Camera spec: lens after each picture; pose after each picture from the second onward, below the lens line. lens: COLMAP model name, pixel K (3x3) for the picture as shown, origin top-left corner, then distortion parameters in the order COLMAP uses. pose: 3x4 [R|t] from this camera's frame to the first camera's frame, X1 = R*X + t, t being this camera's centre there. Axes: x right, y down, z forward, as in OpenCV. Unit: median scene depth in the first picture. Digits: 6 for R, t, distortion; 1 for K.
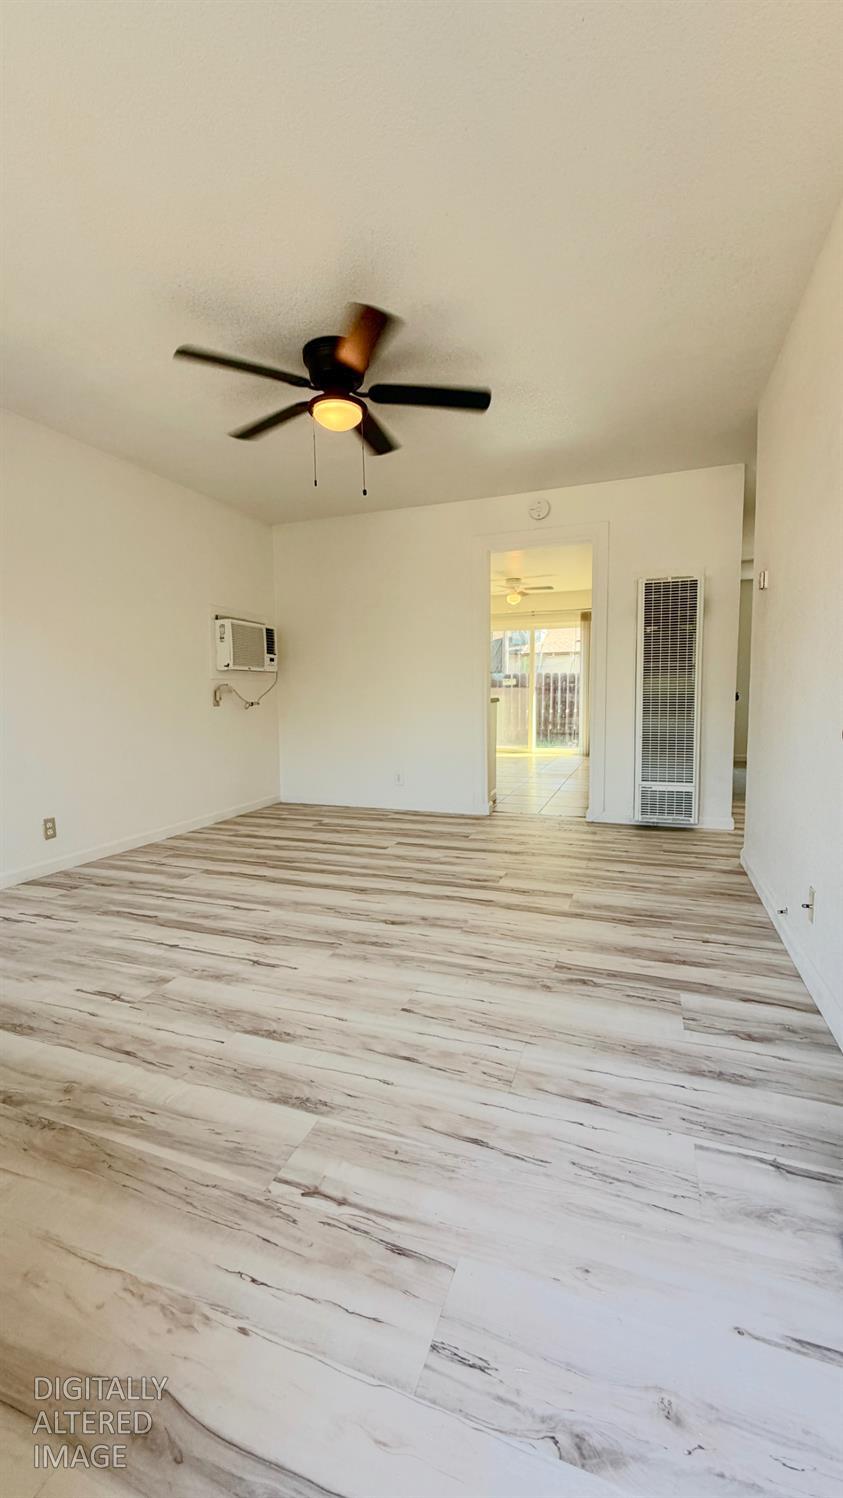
lens RADIAL K [[598.3, 0, 421.6], [0, 598.3, 743.2], [0, 0, 1]] dist [-0.000733, 0.000412]
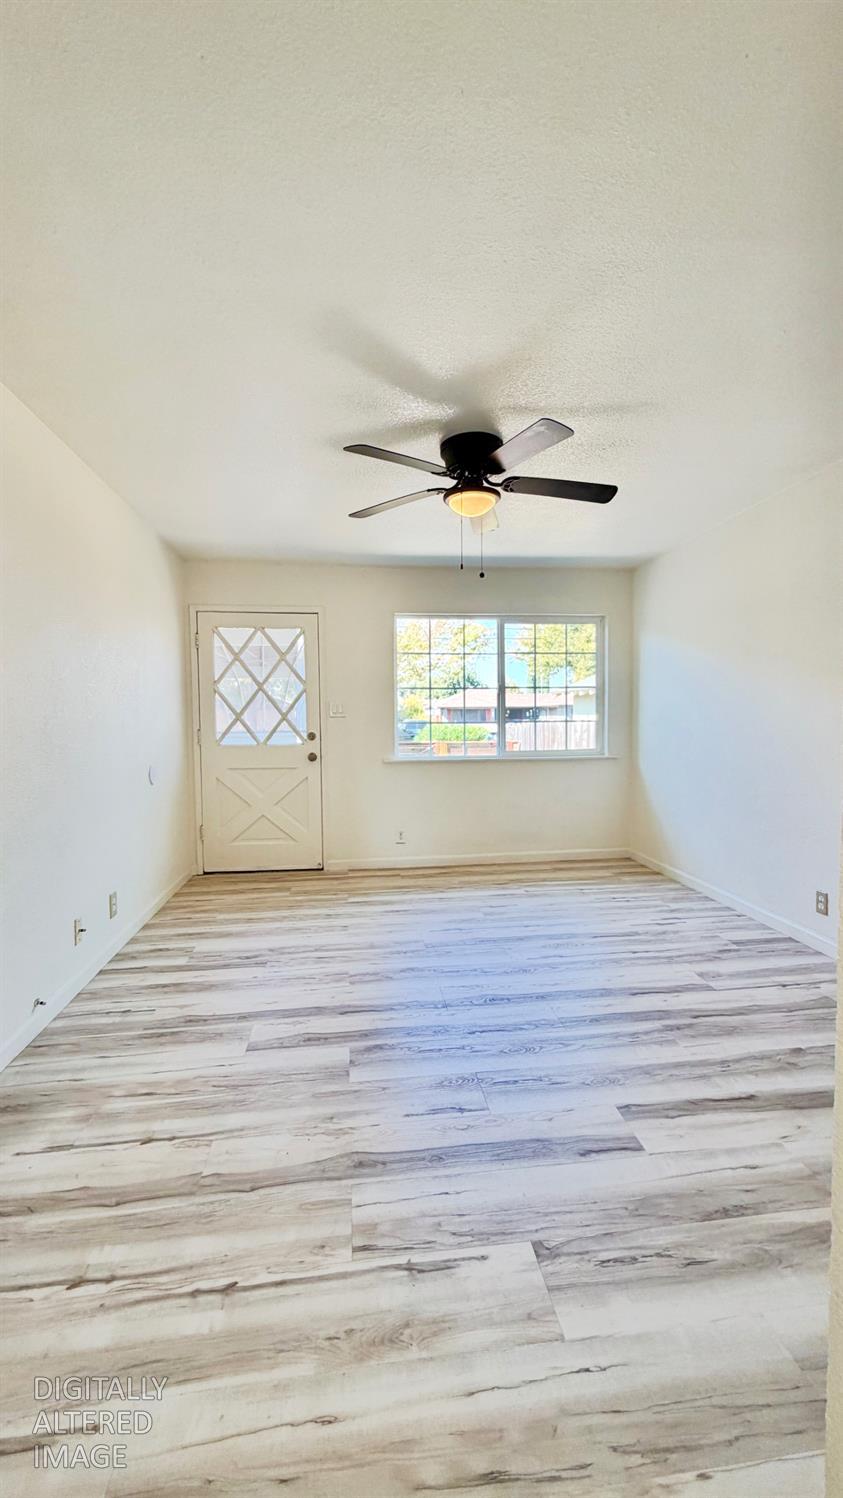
lens RADIAL K [[598.3, 0, 421.6], [0, 598.3, 743.2], [0, 0, 1]] dist [-0.000733, 0.000412]
pose [[-0.884821, 0.041262, -0.464101, 0.385356], [-0.019210, 0.991993, 0.124820, -0.231208], [0.465536, 0.119358, -0.876944, 1.695148]]
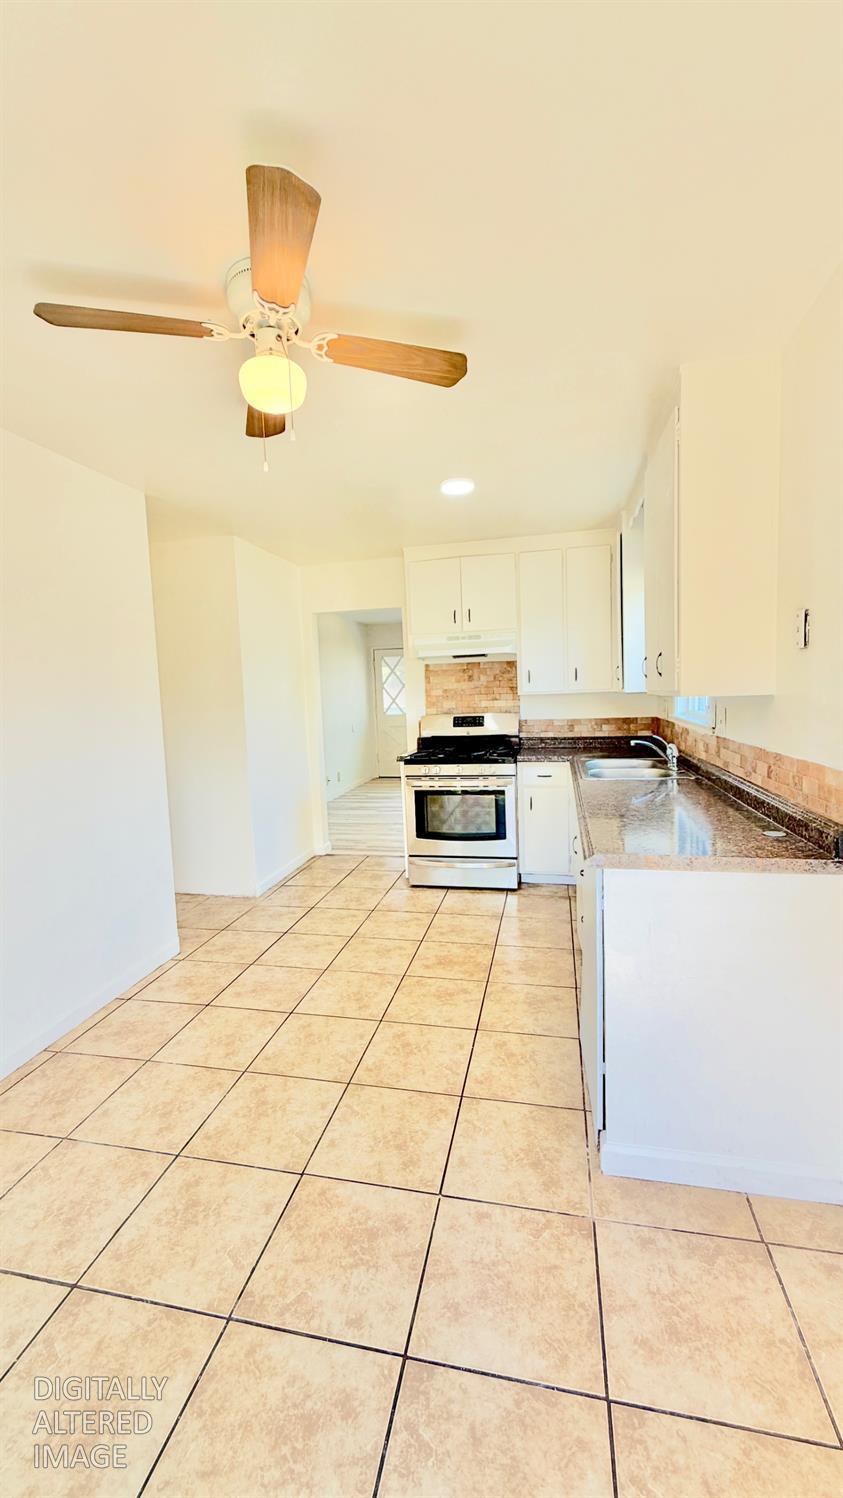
lens RADIAL K [[598.3, 0, 421.6], [0, 598.3, 743.2], [0, 0, 1]] dist [-0.000733, 0.000412]
pose [[-0.989204, 0.059961, -0.133718, 0.370000], [0.035971, 0.983896, 0.175086, -0.430377], [0.142063, 0.168386, -0.975430, 3.299507]]
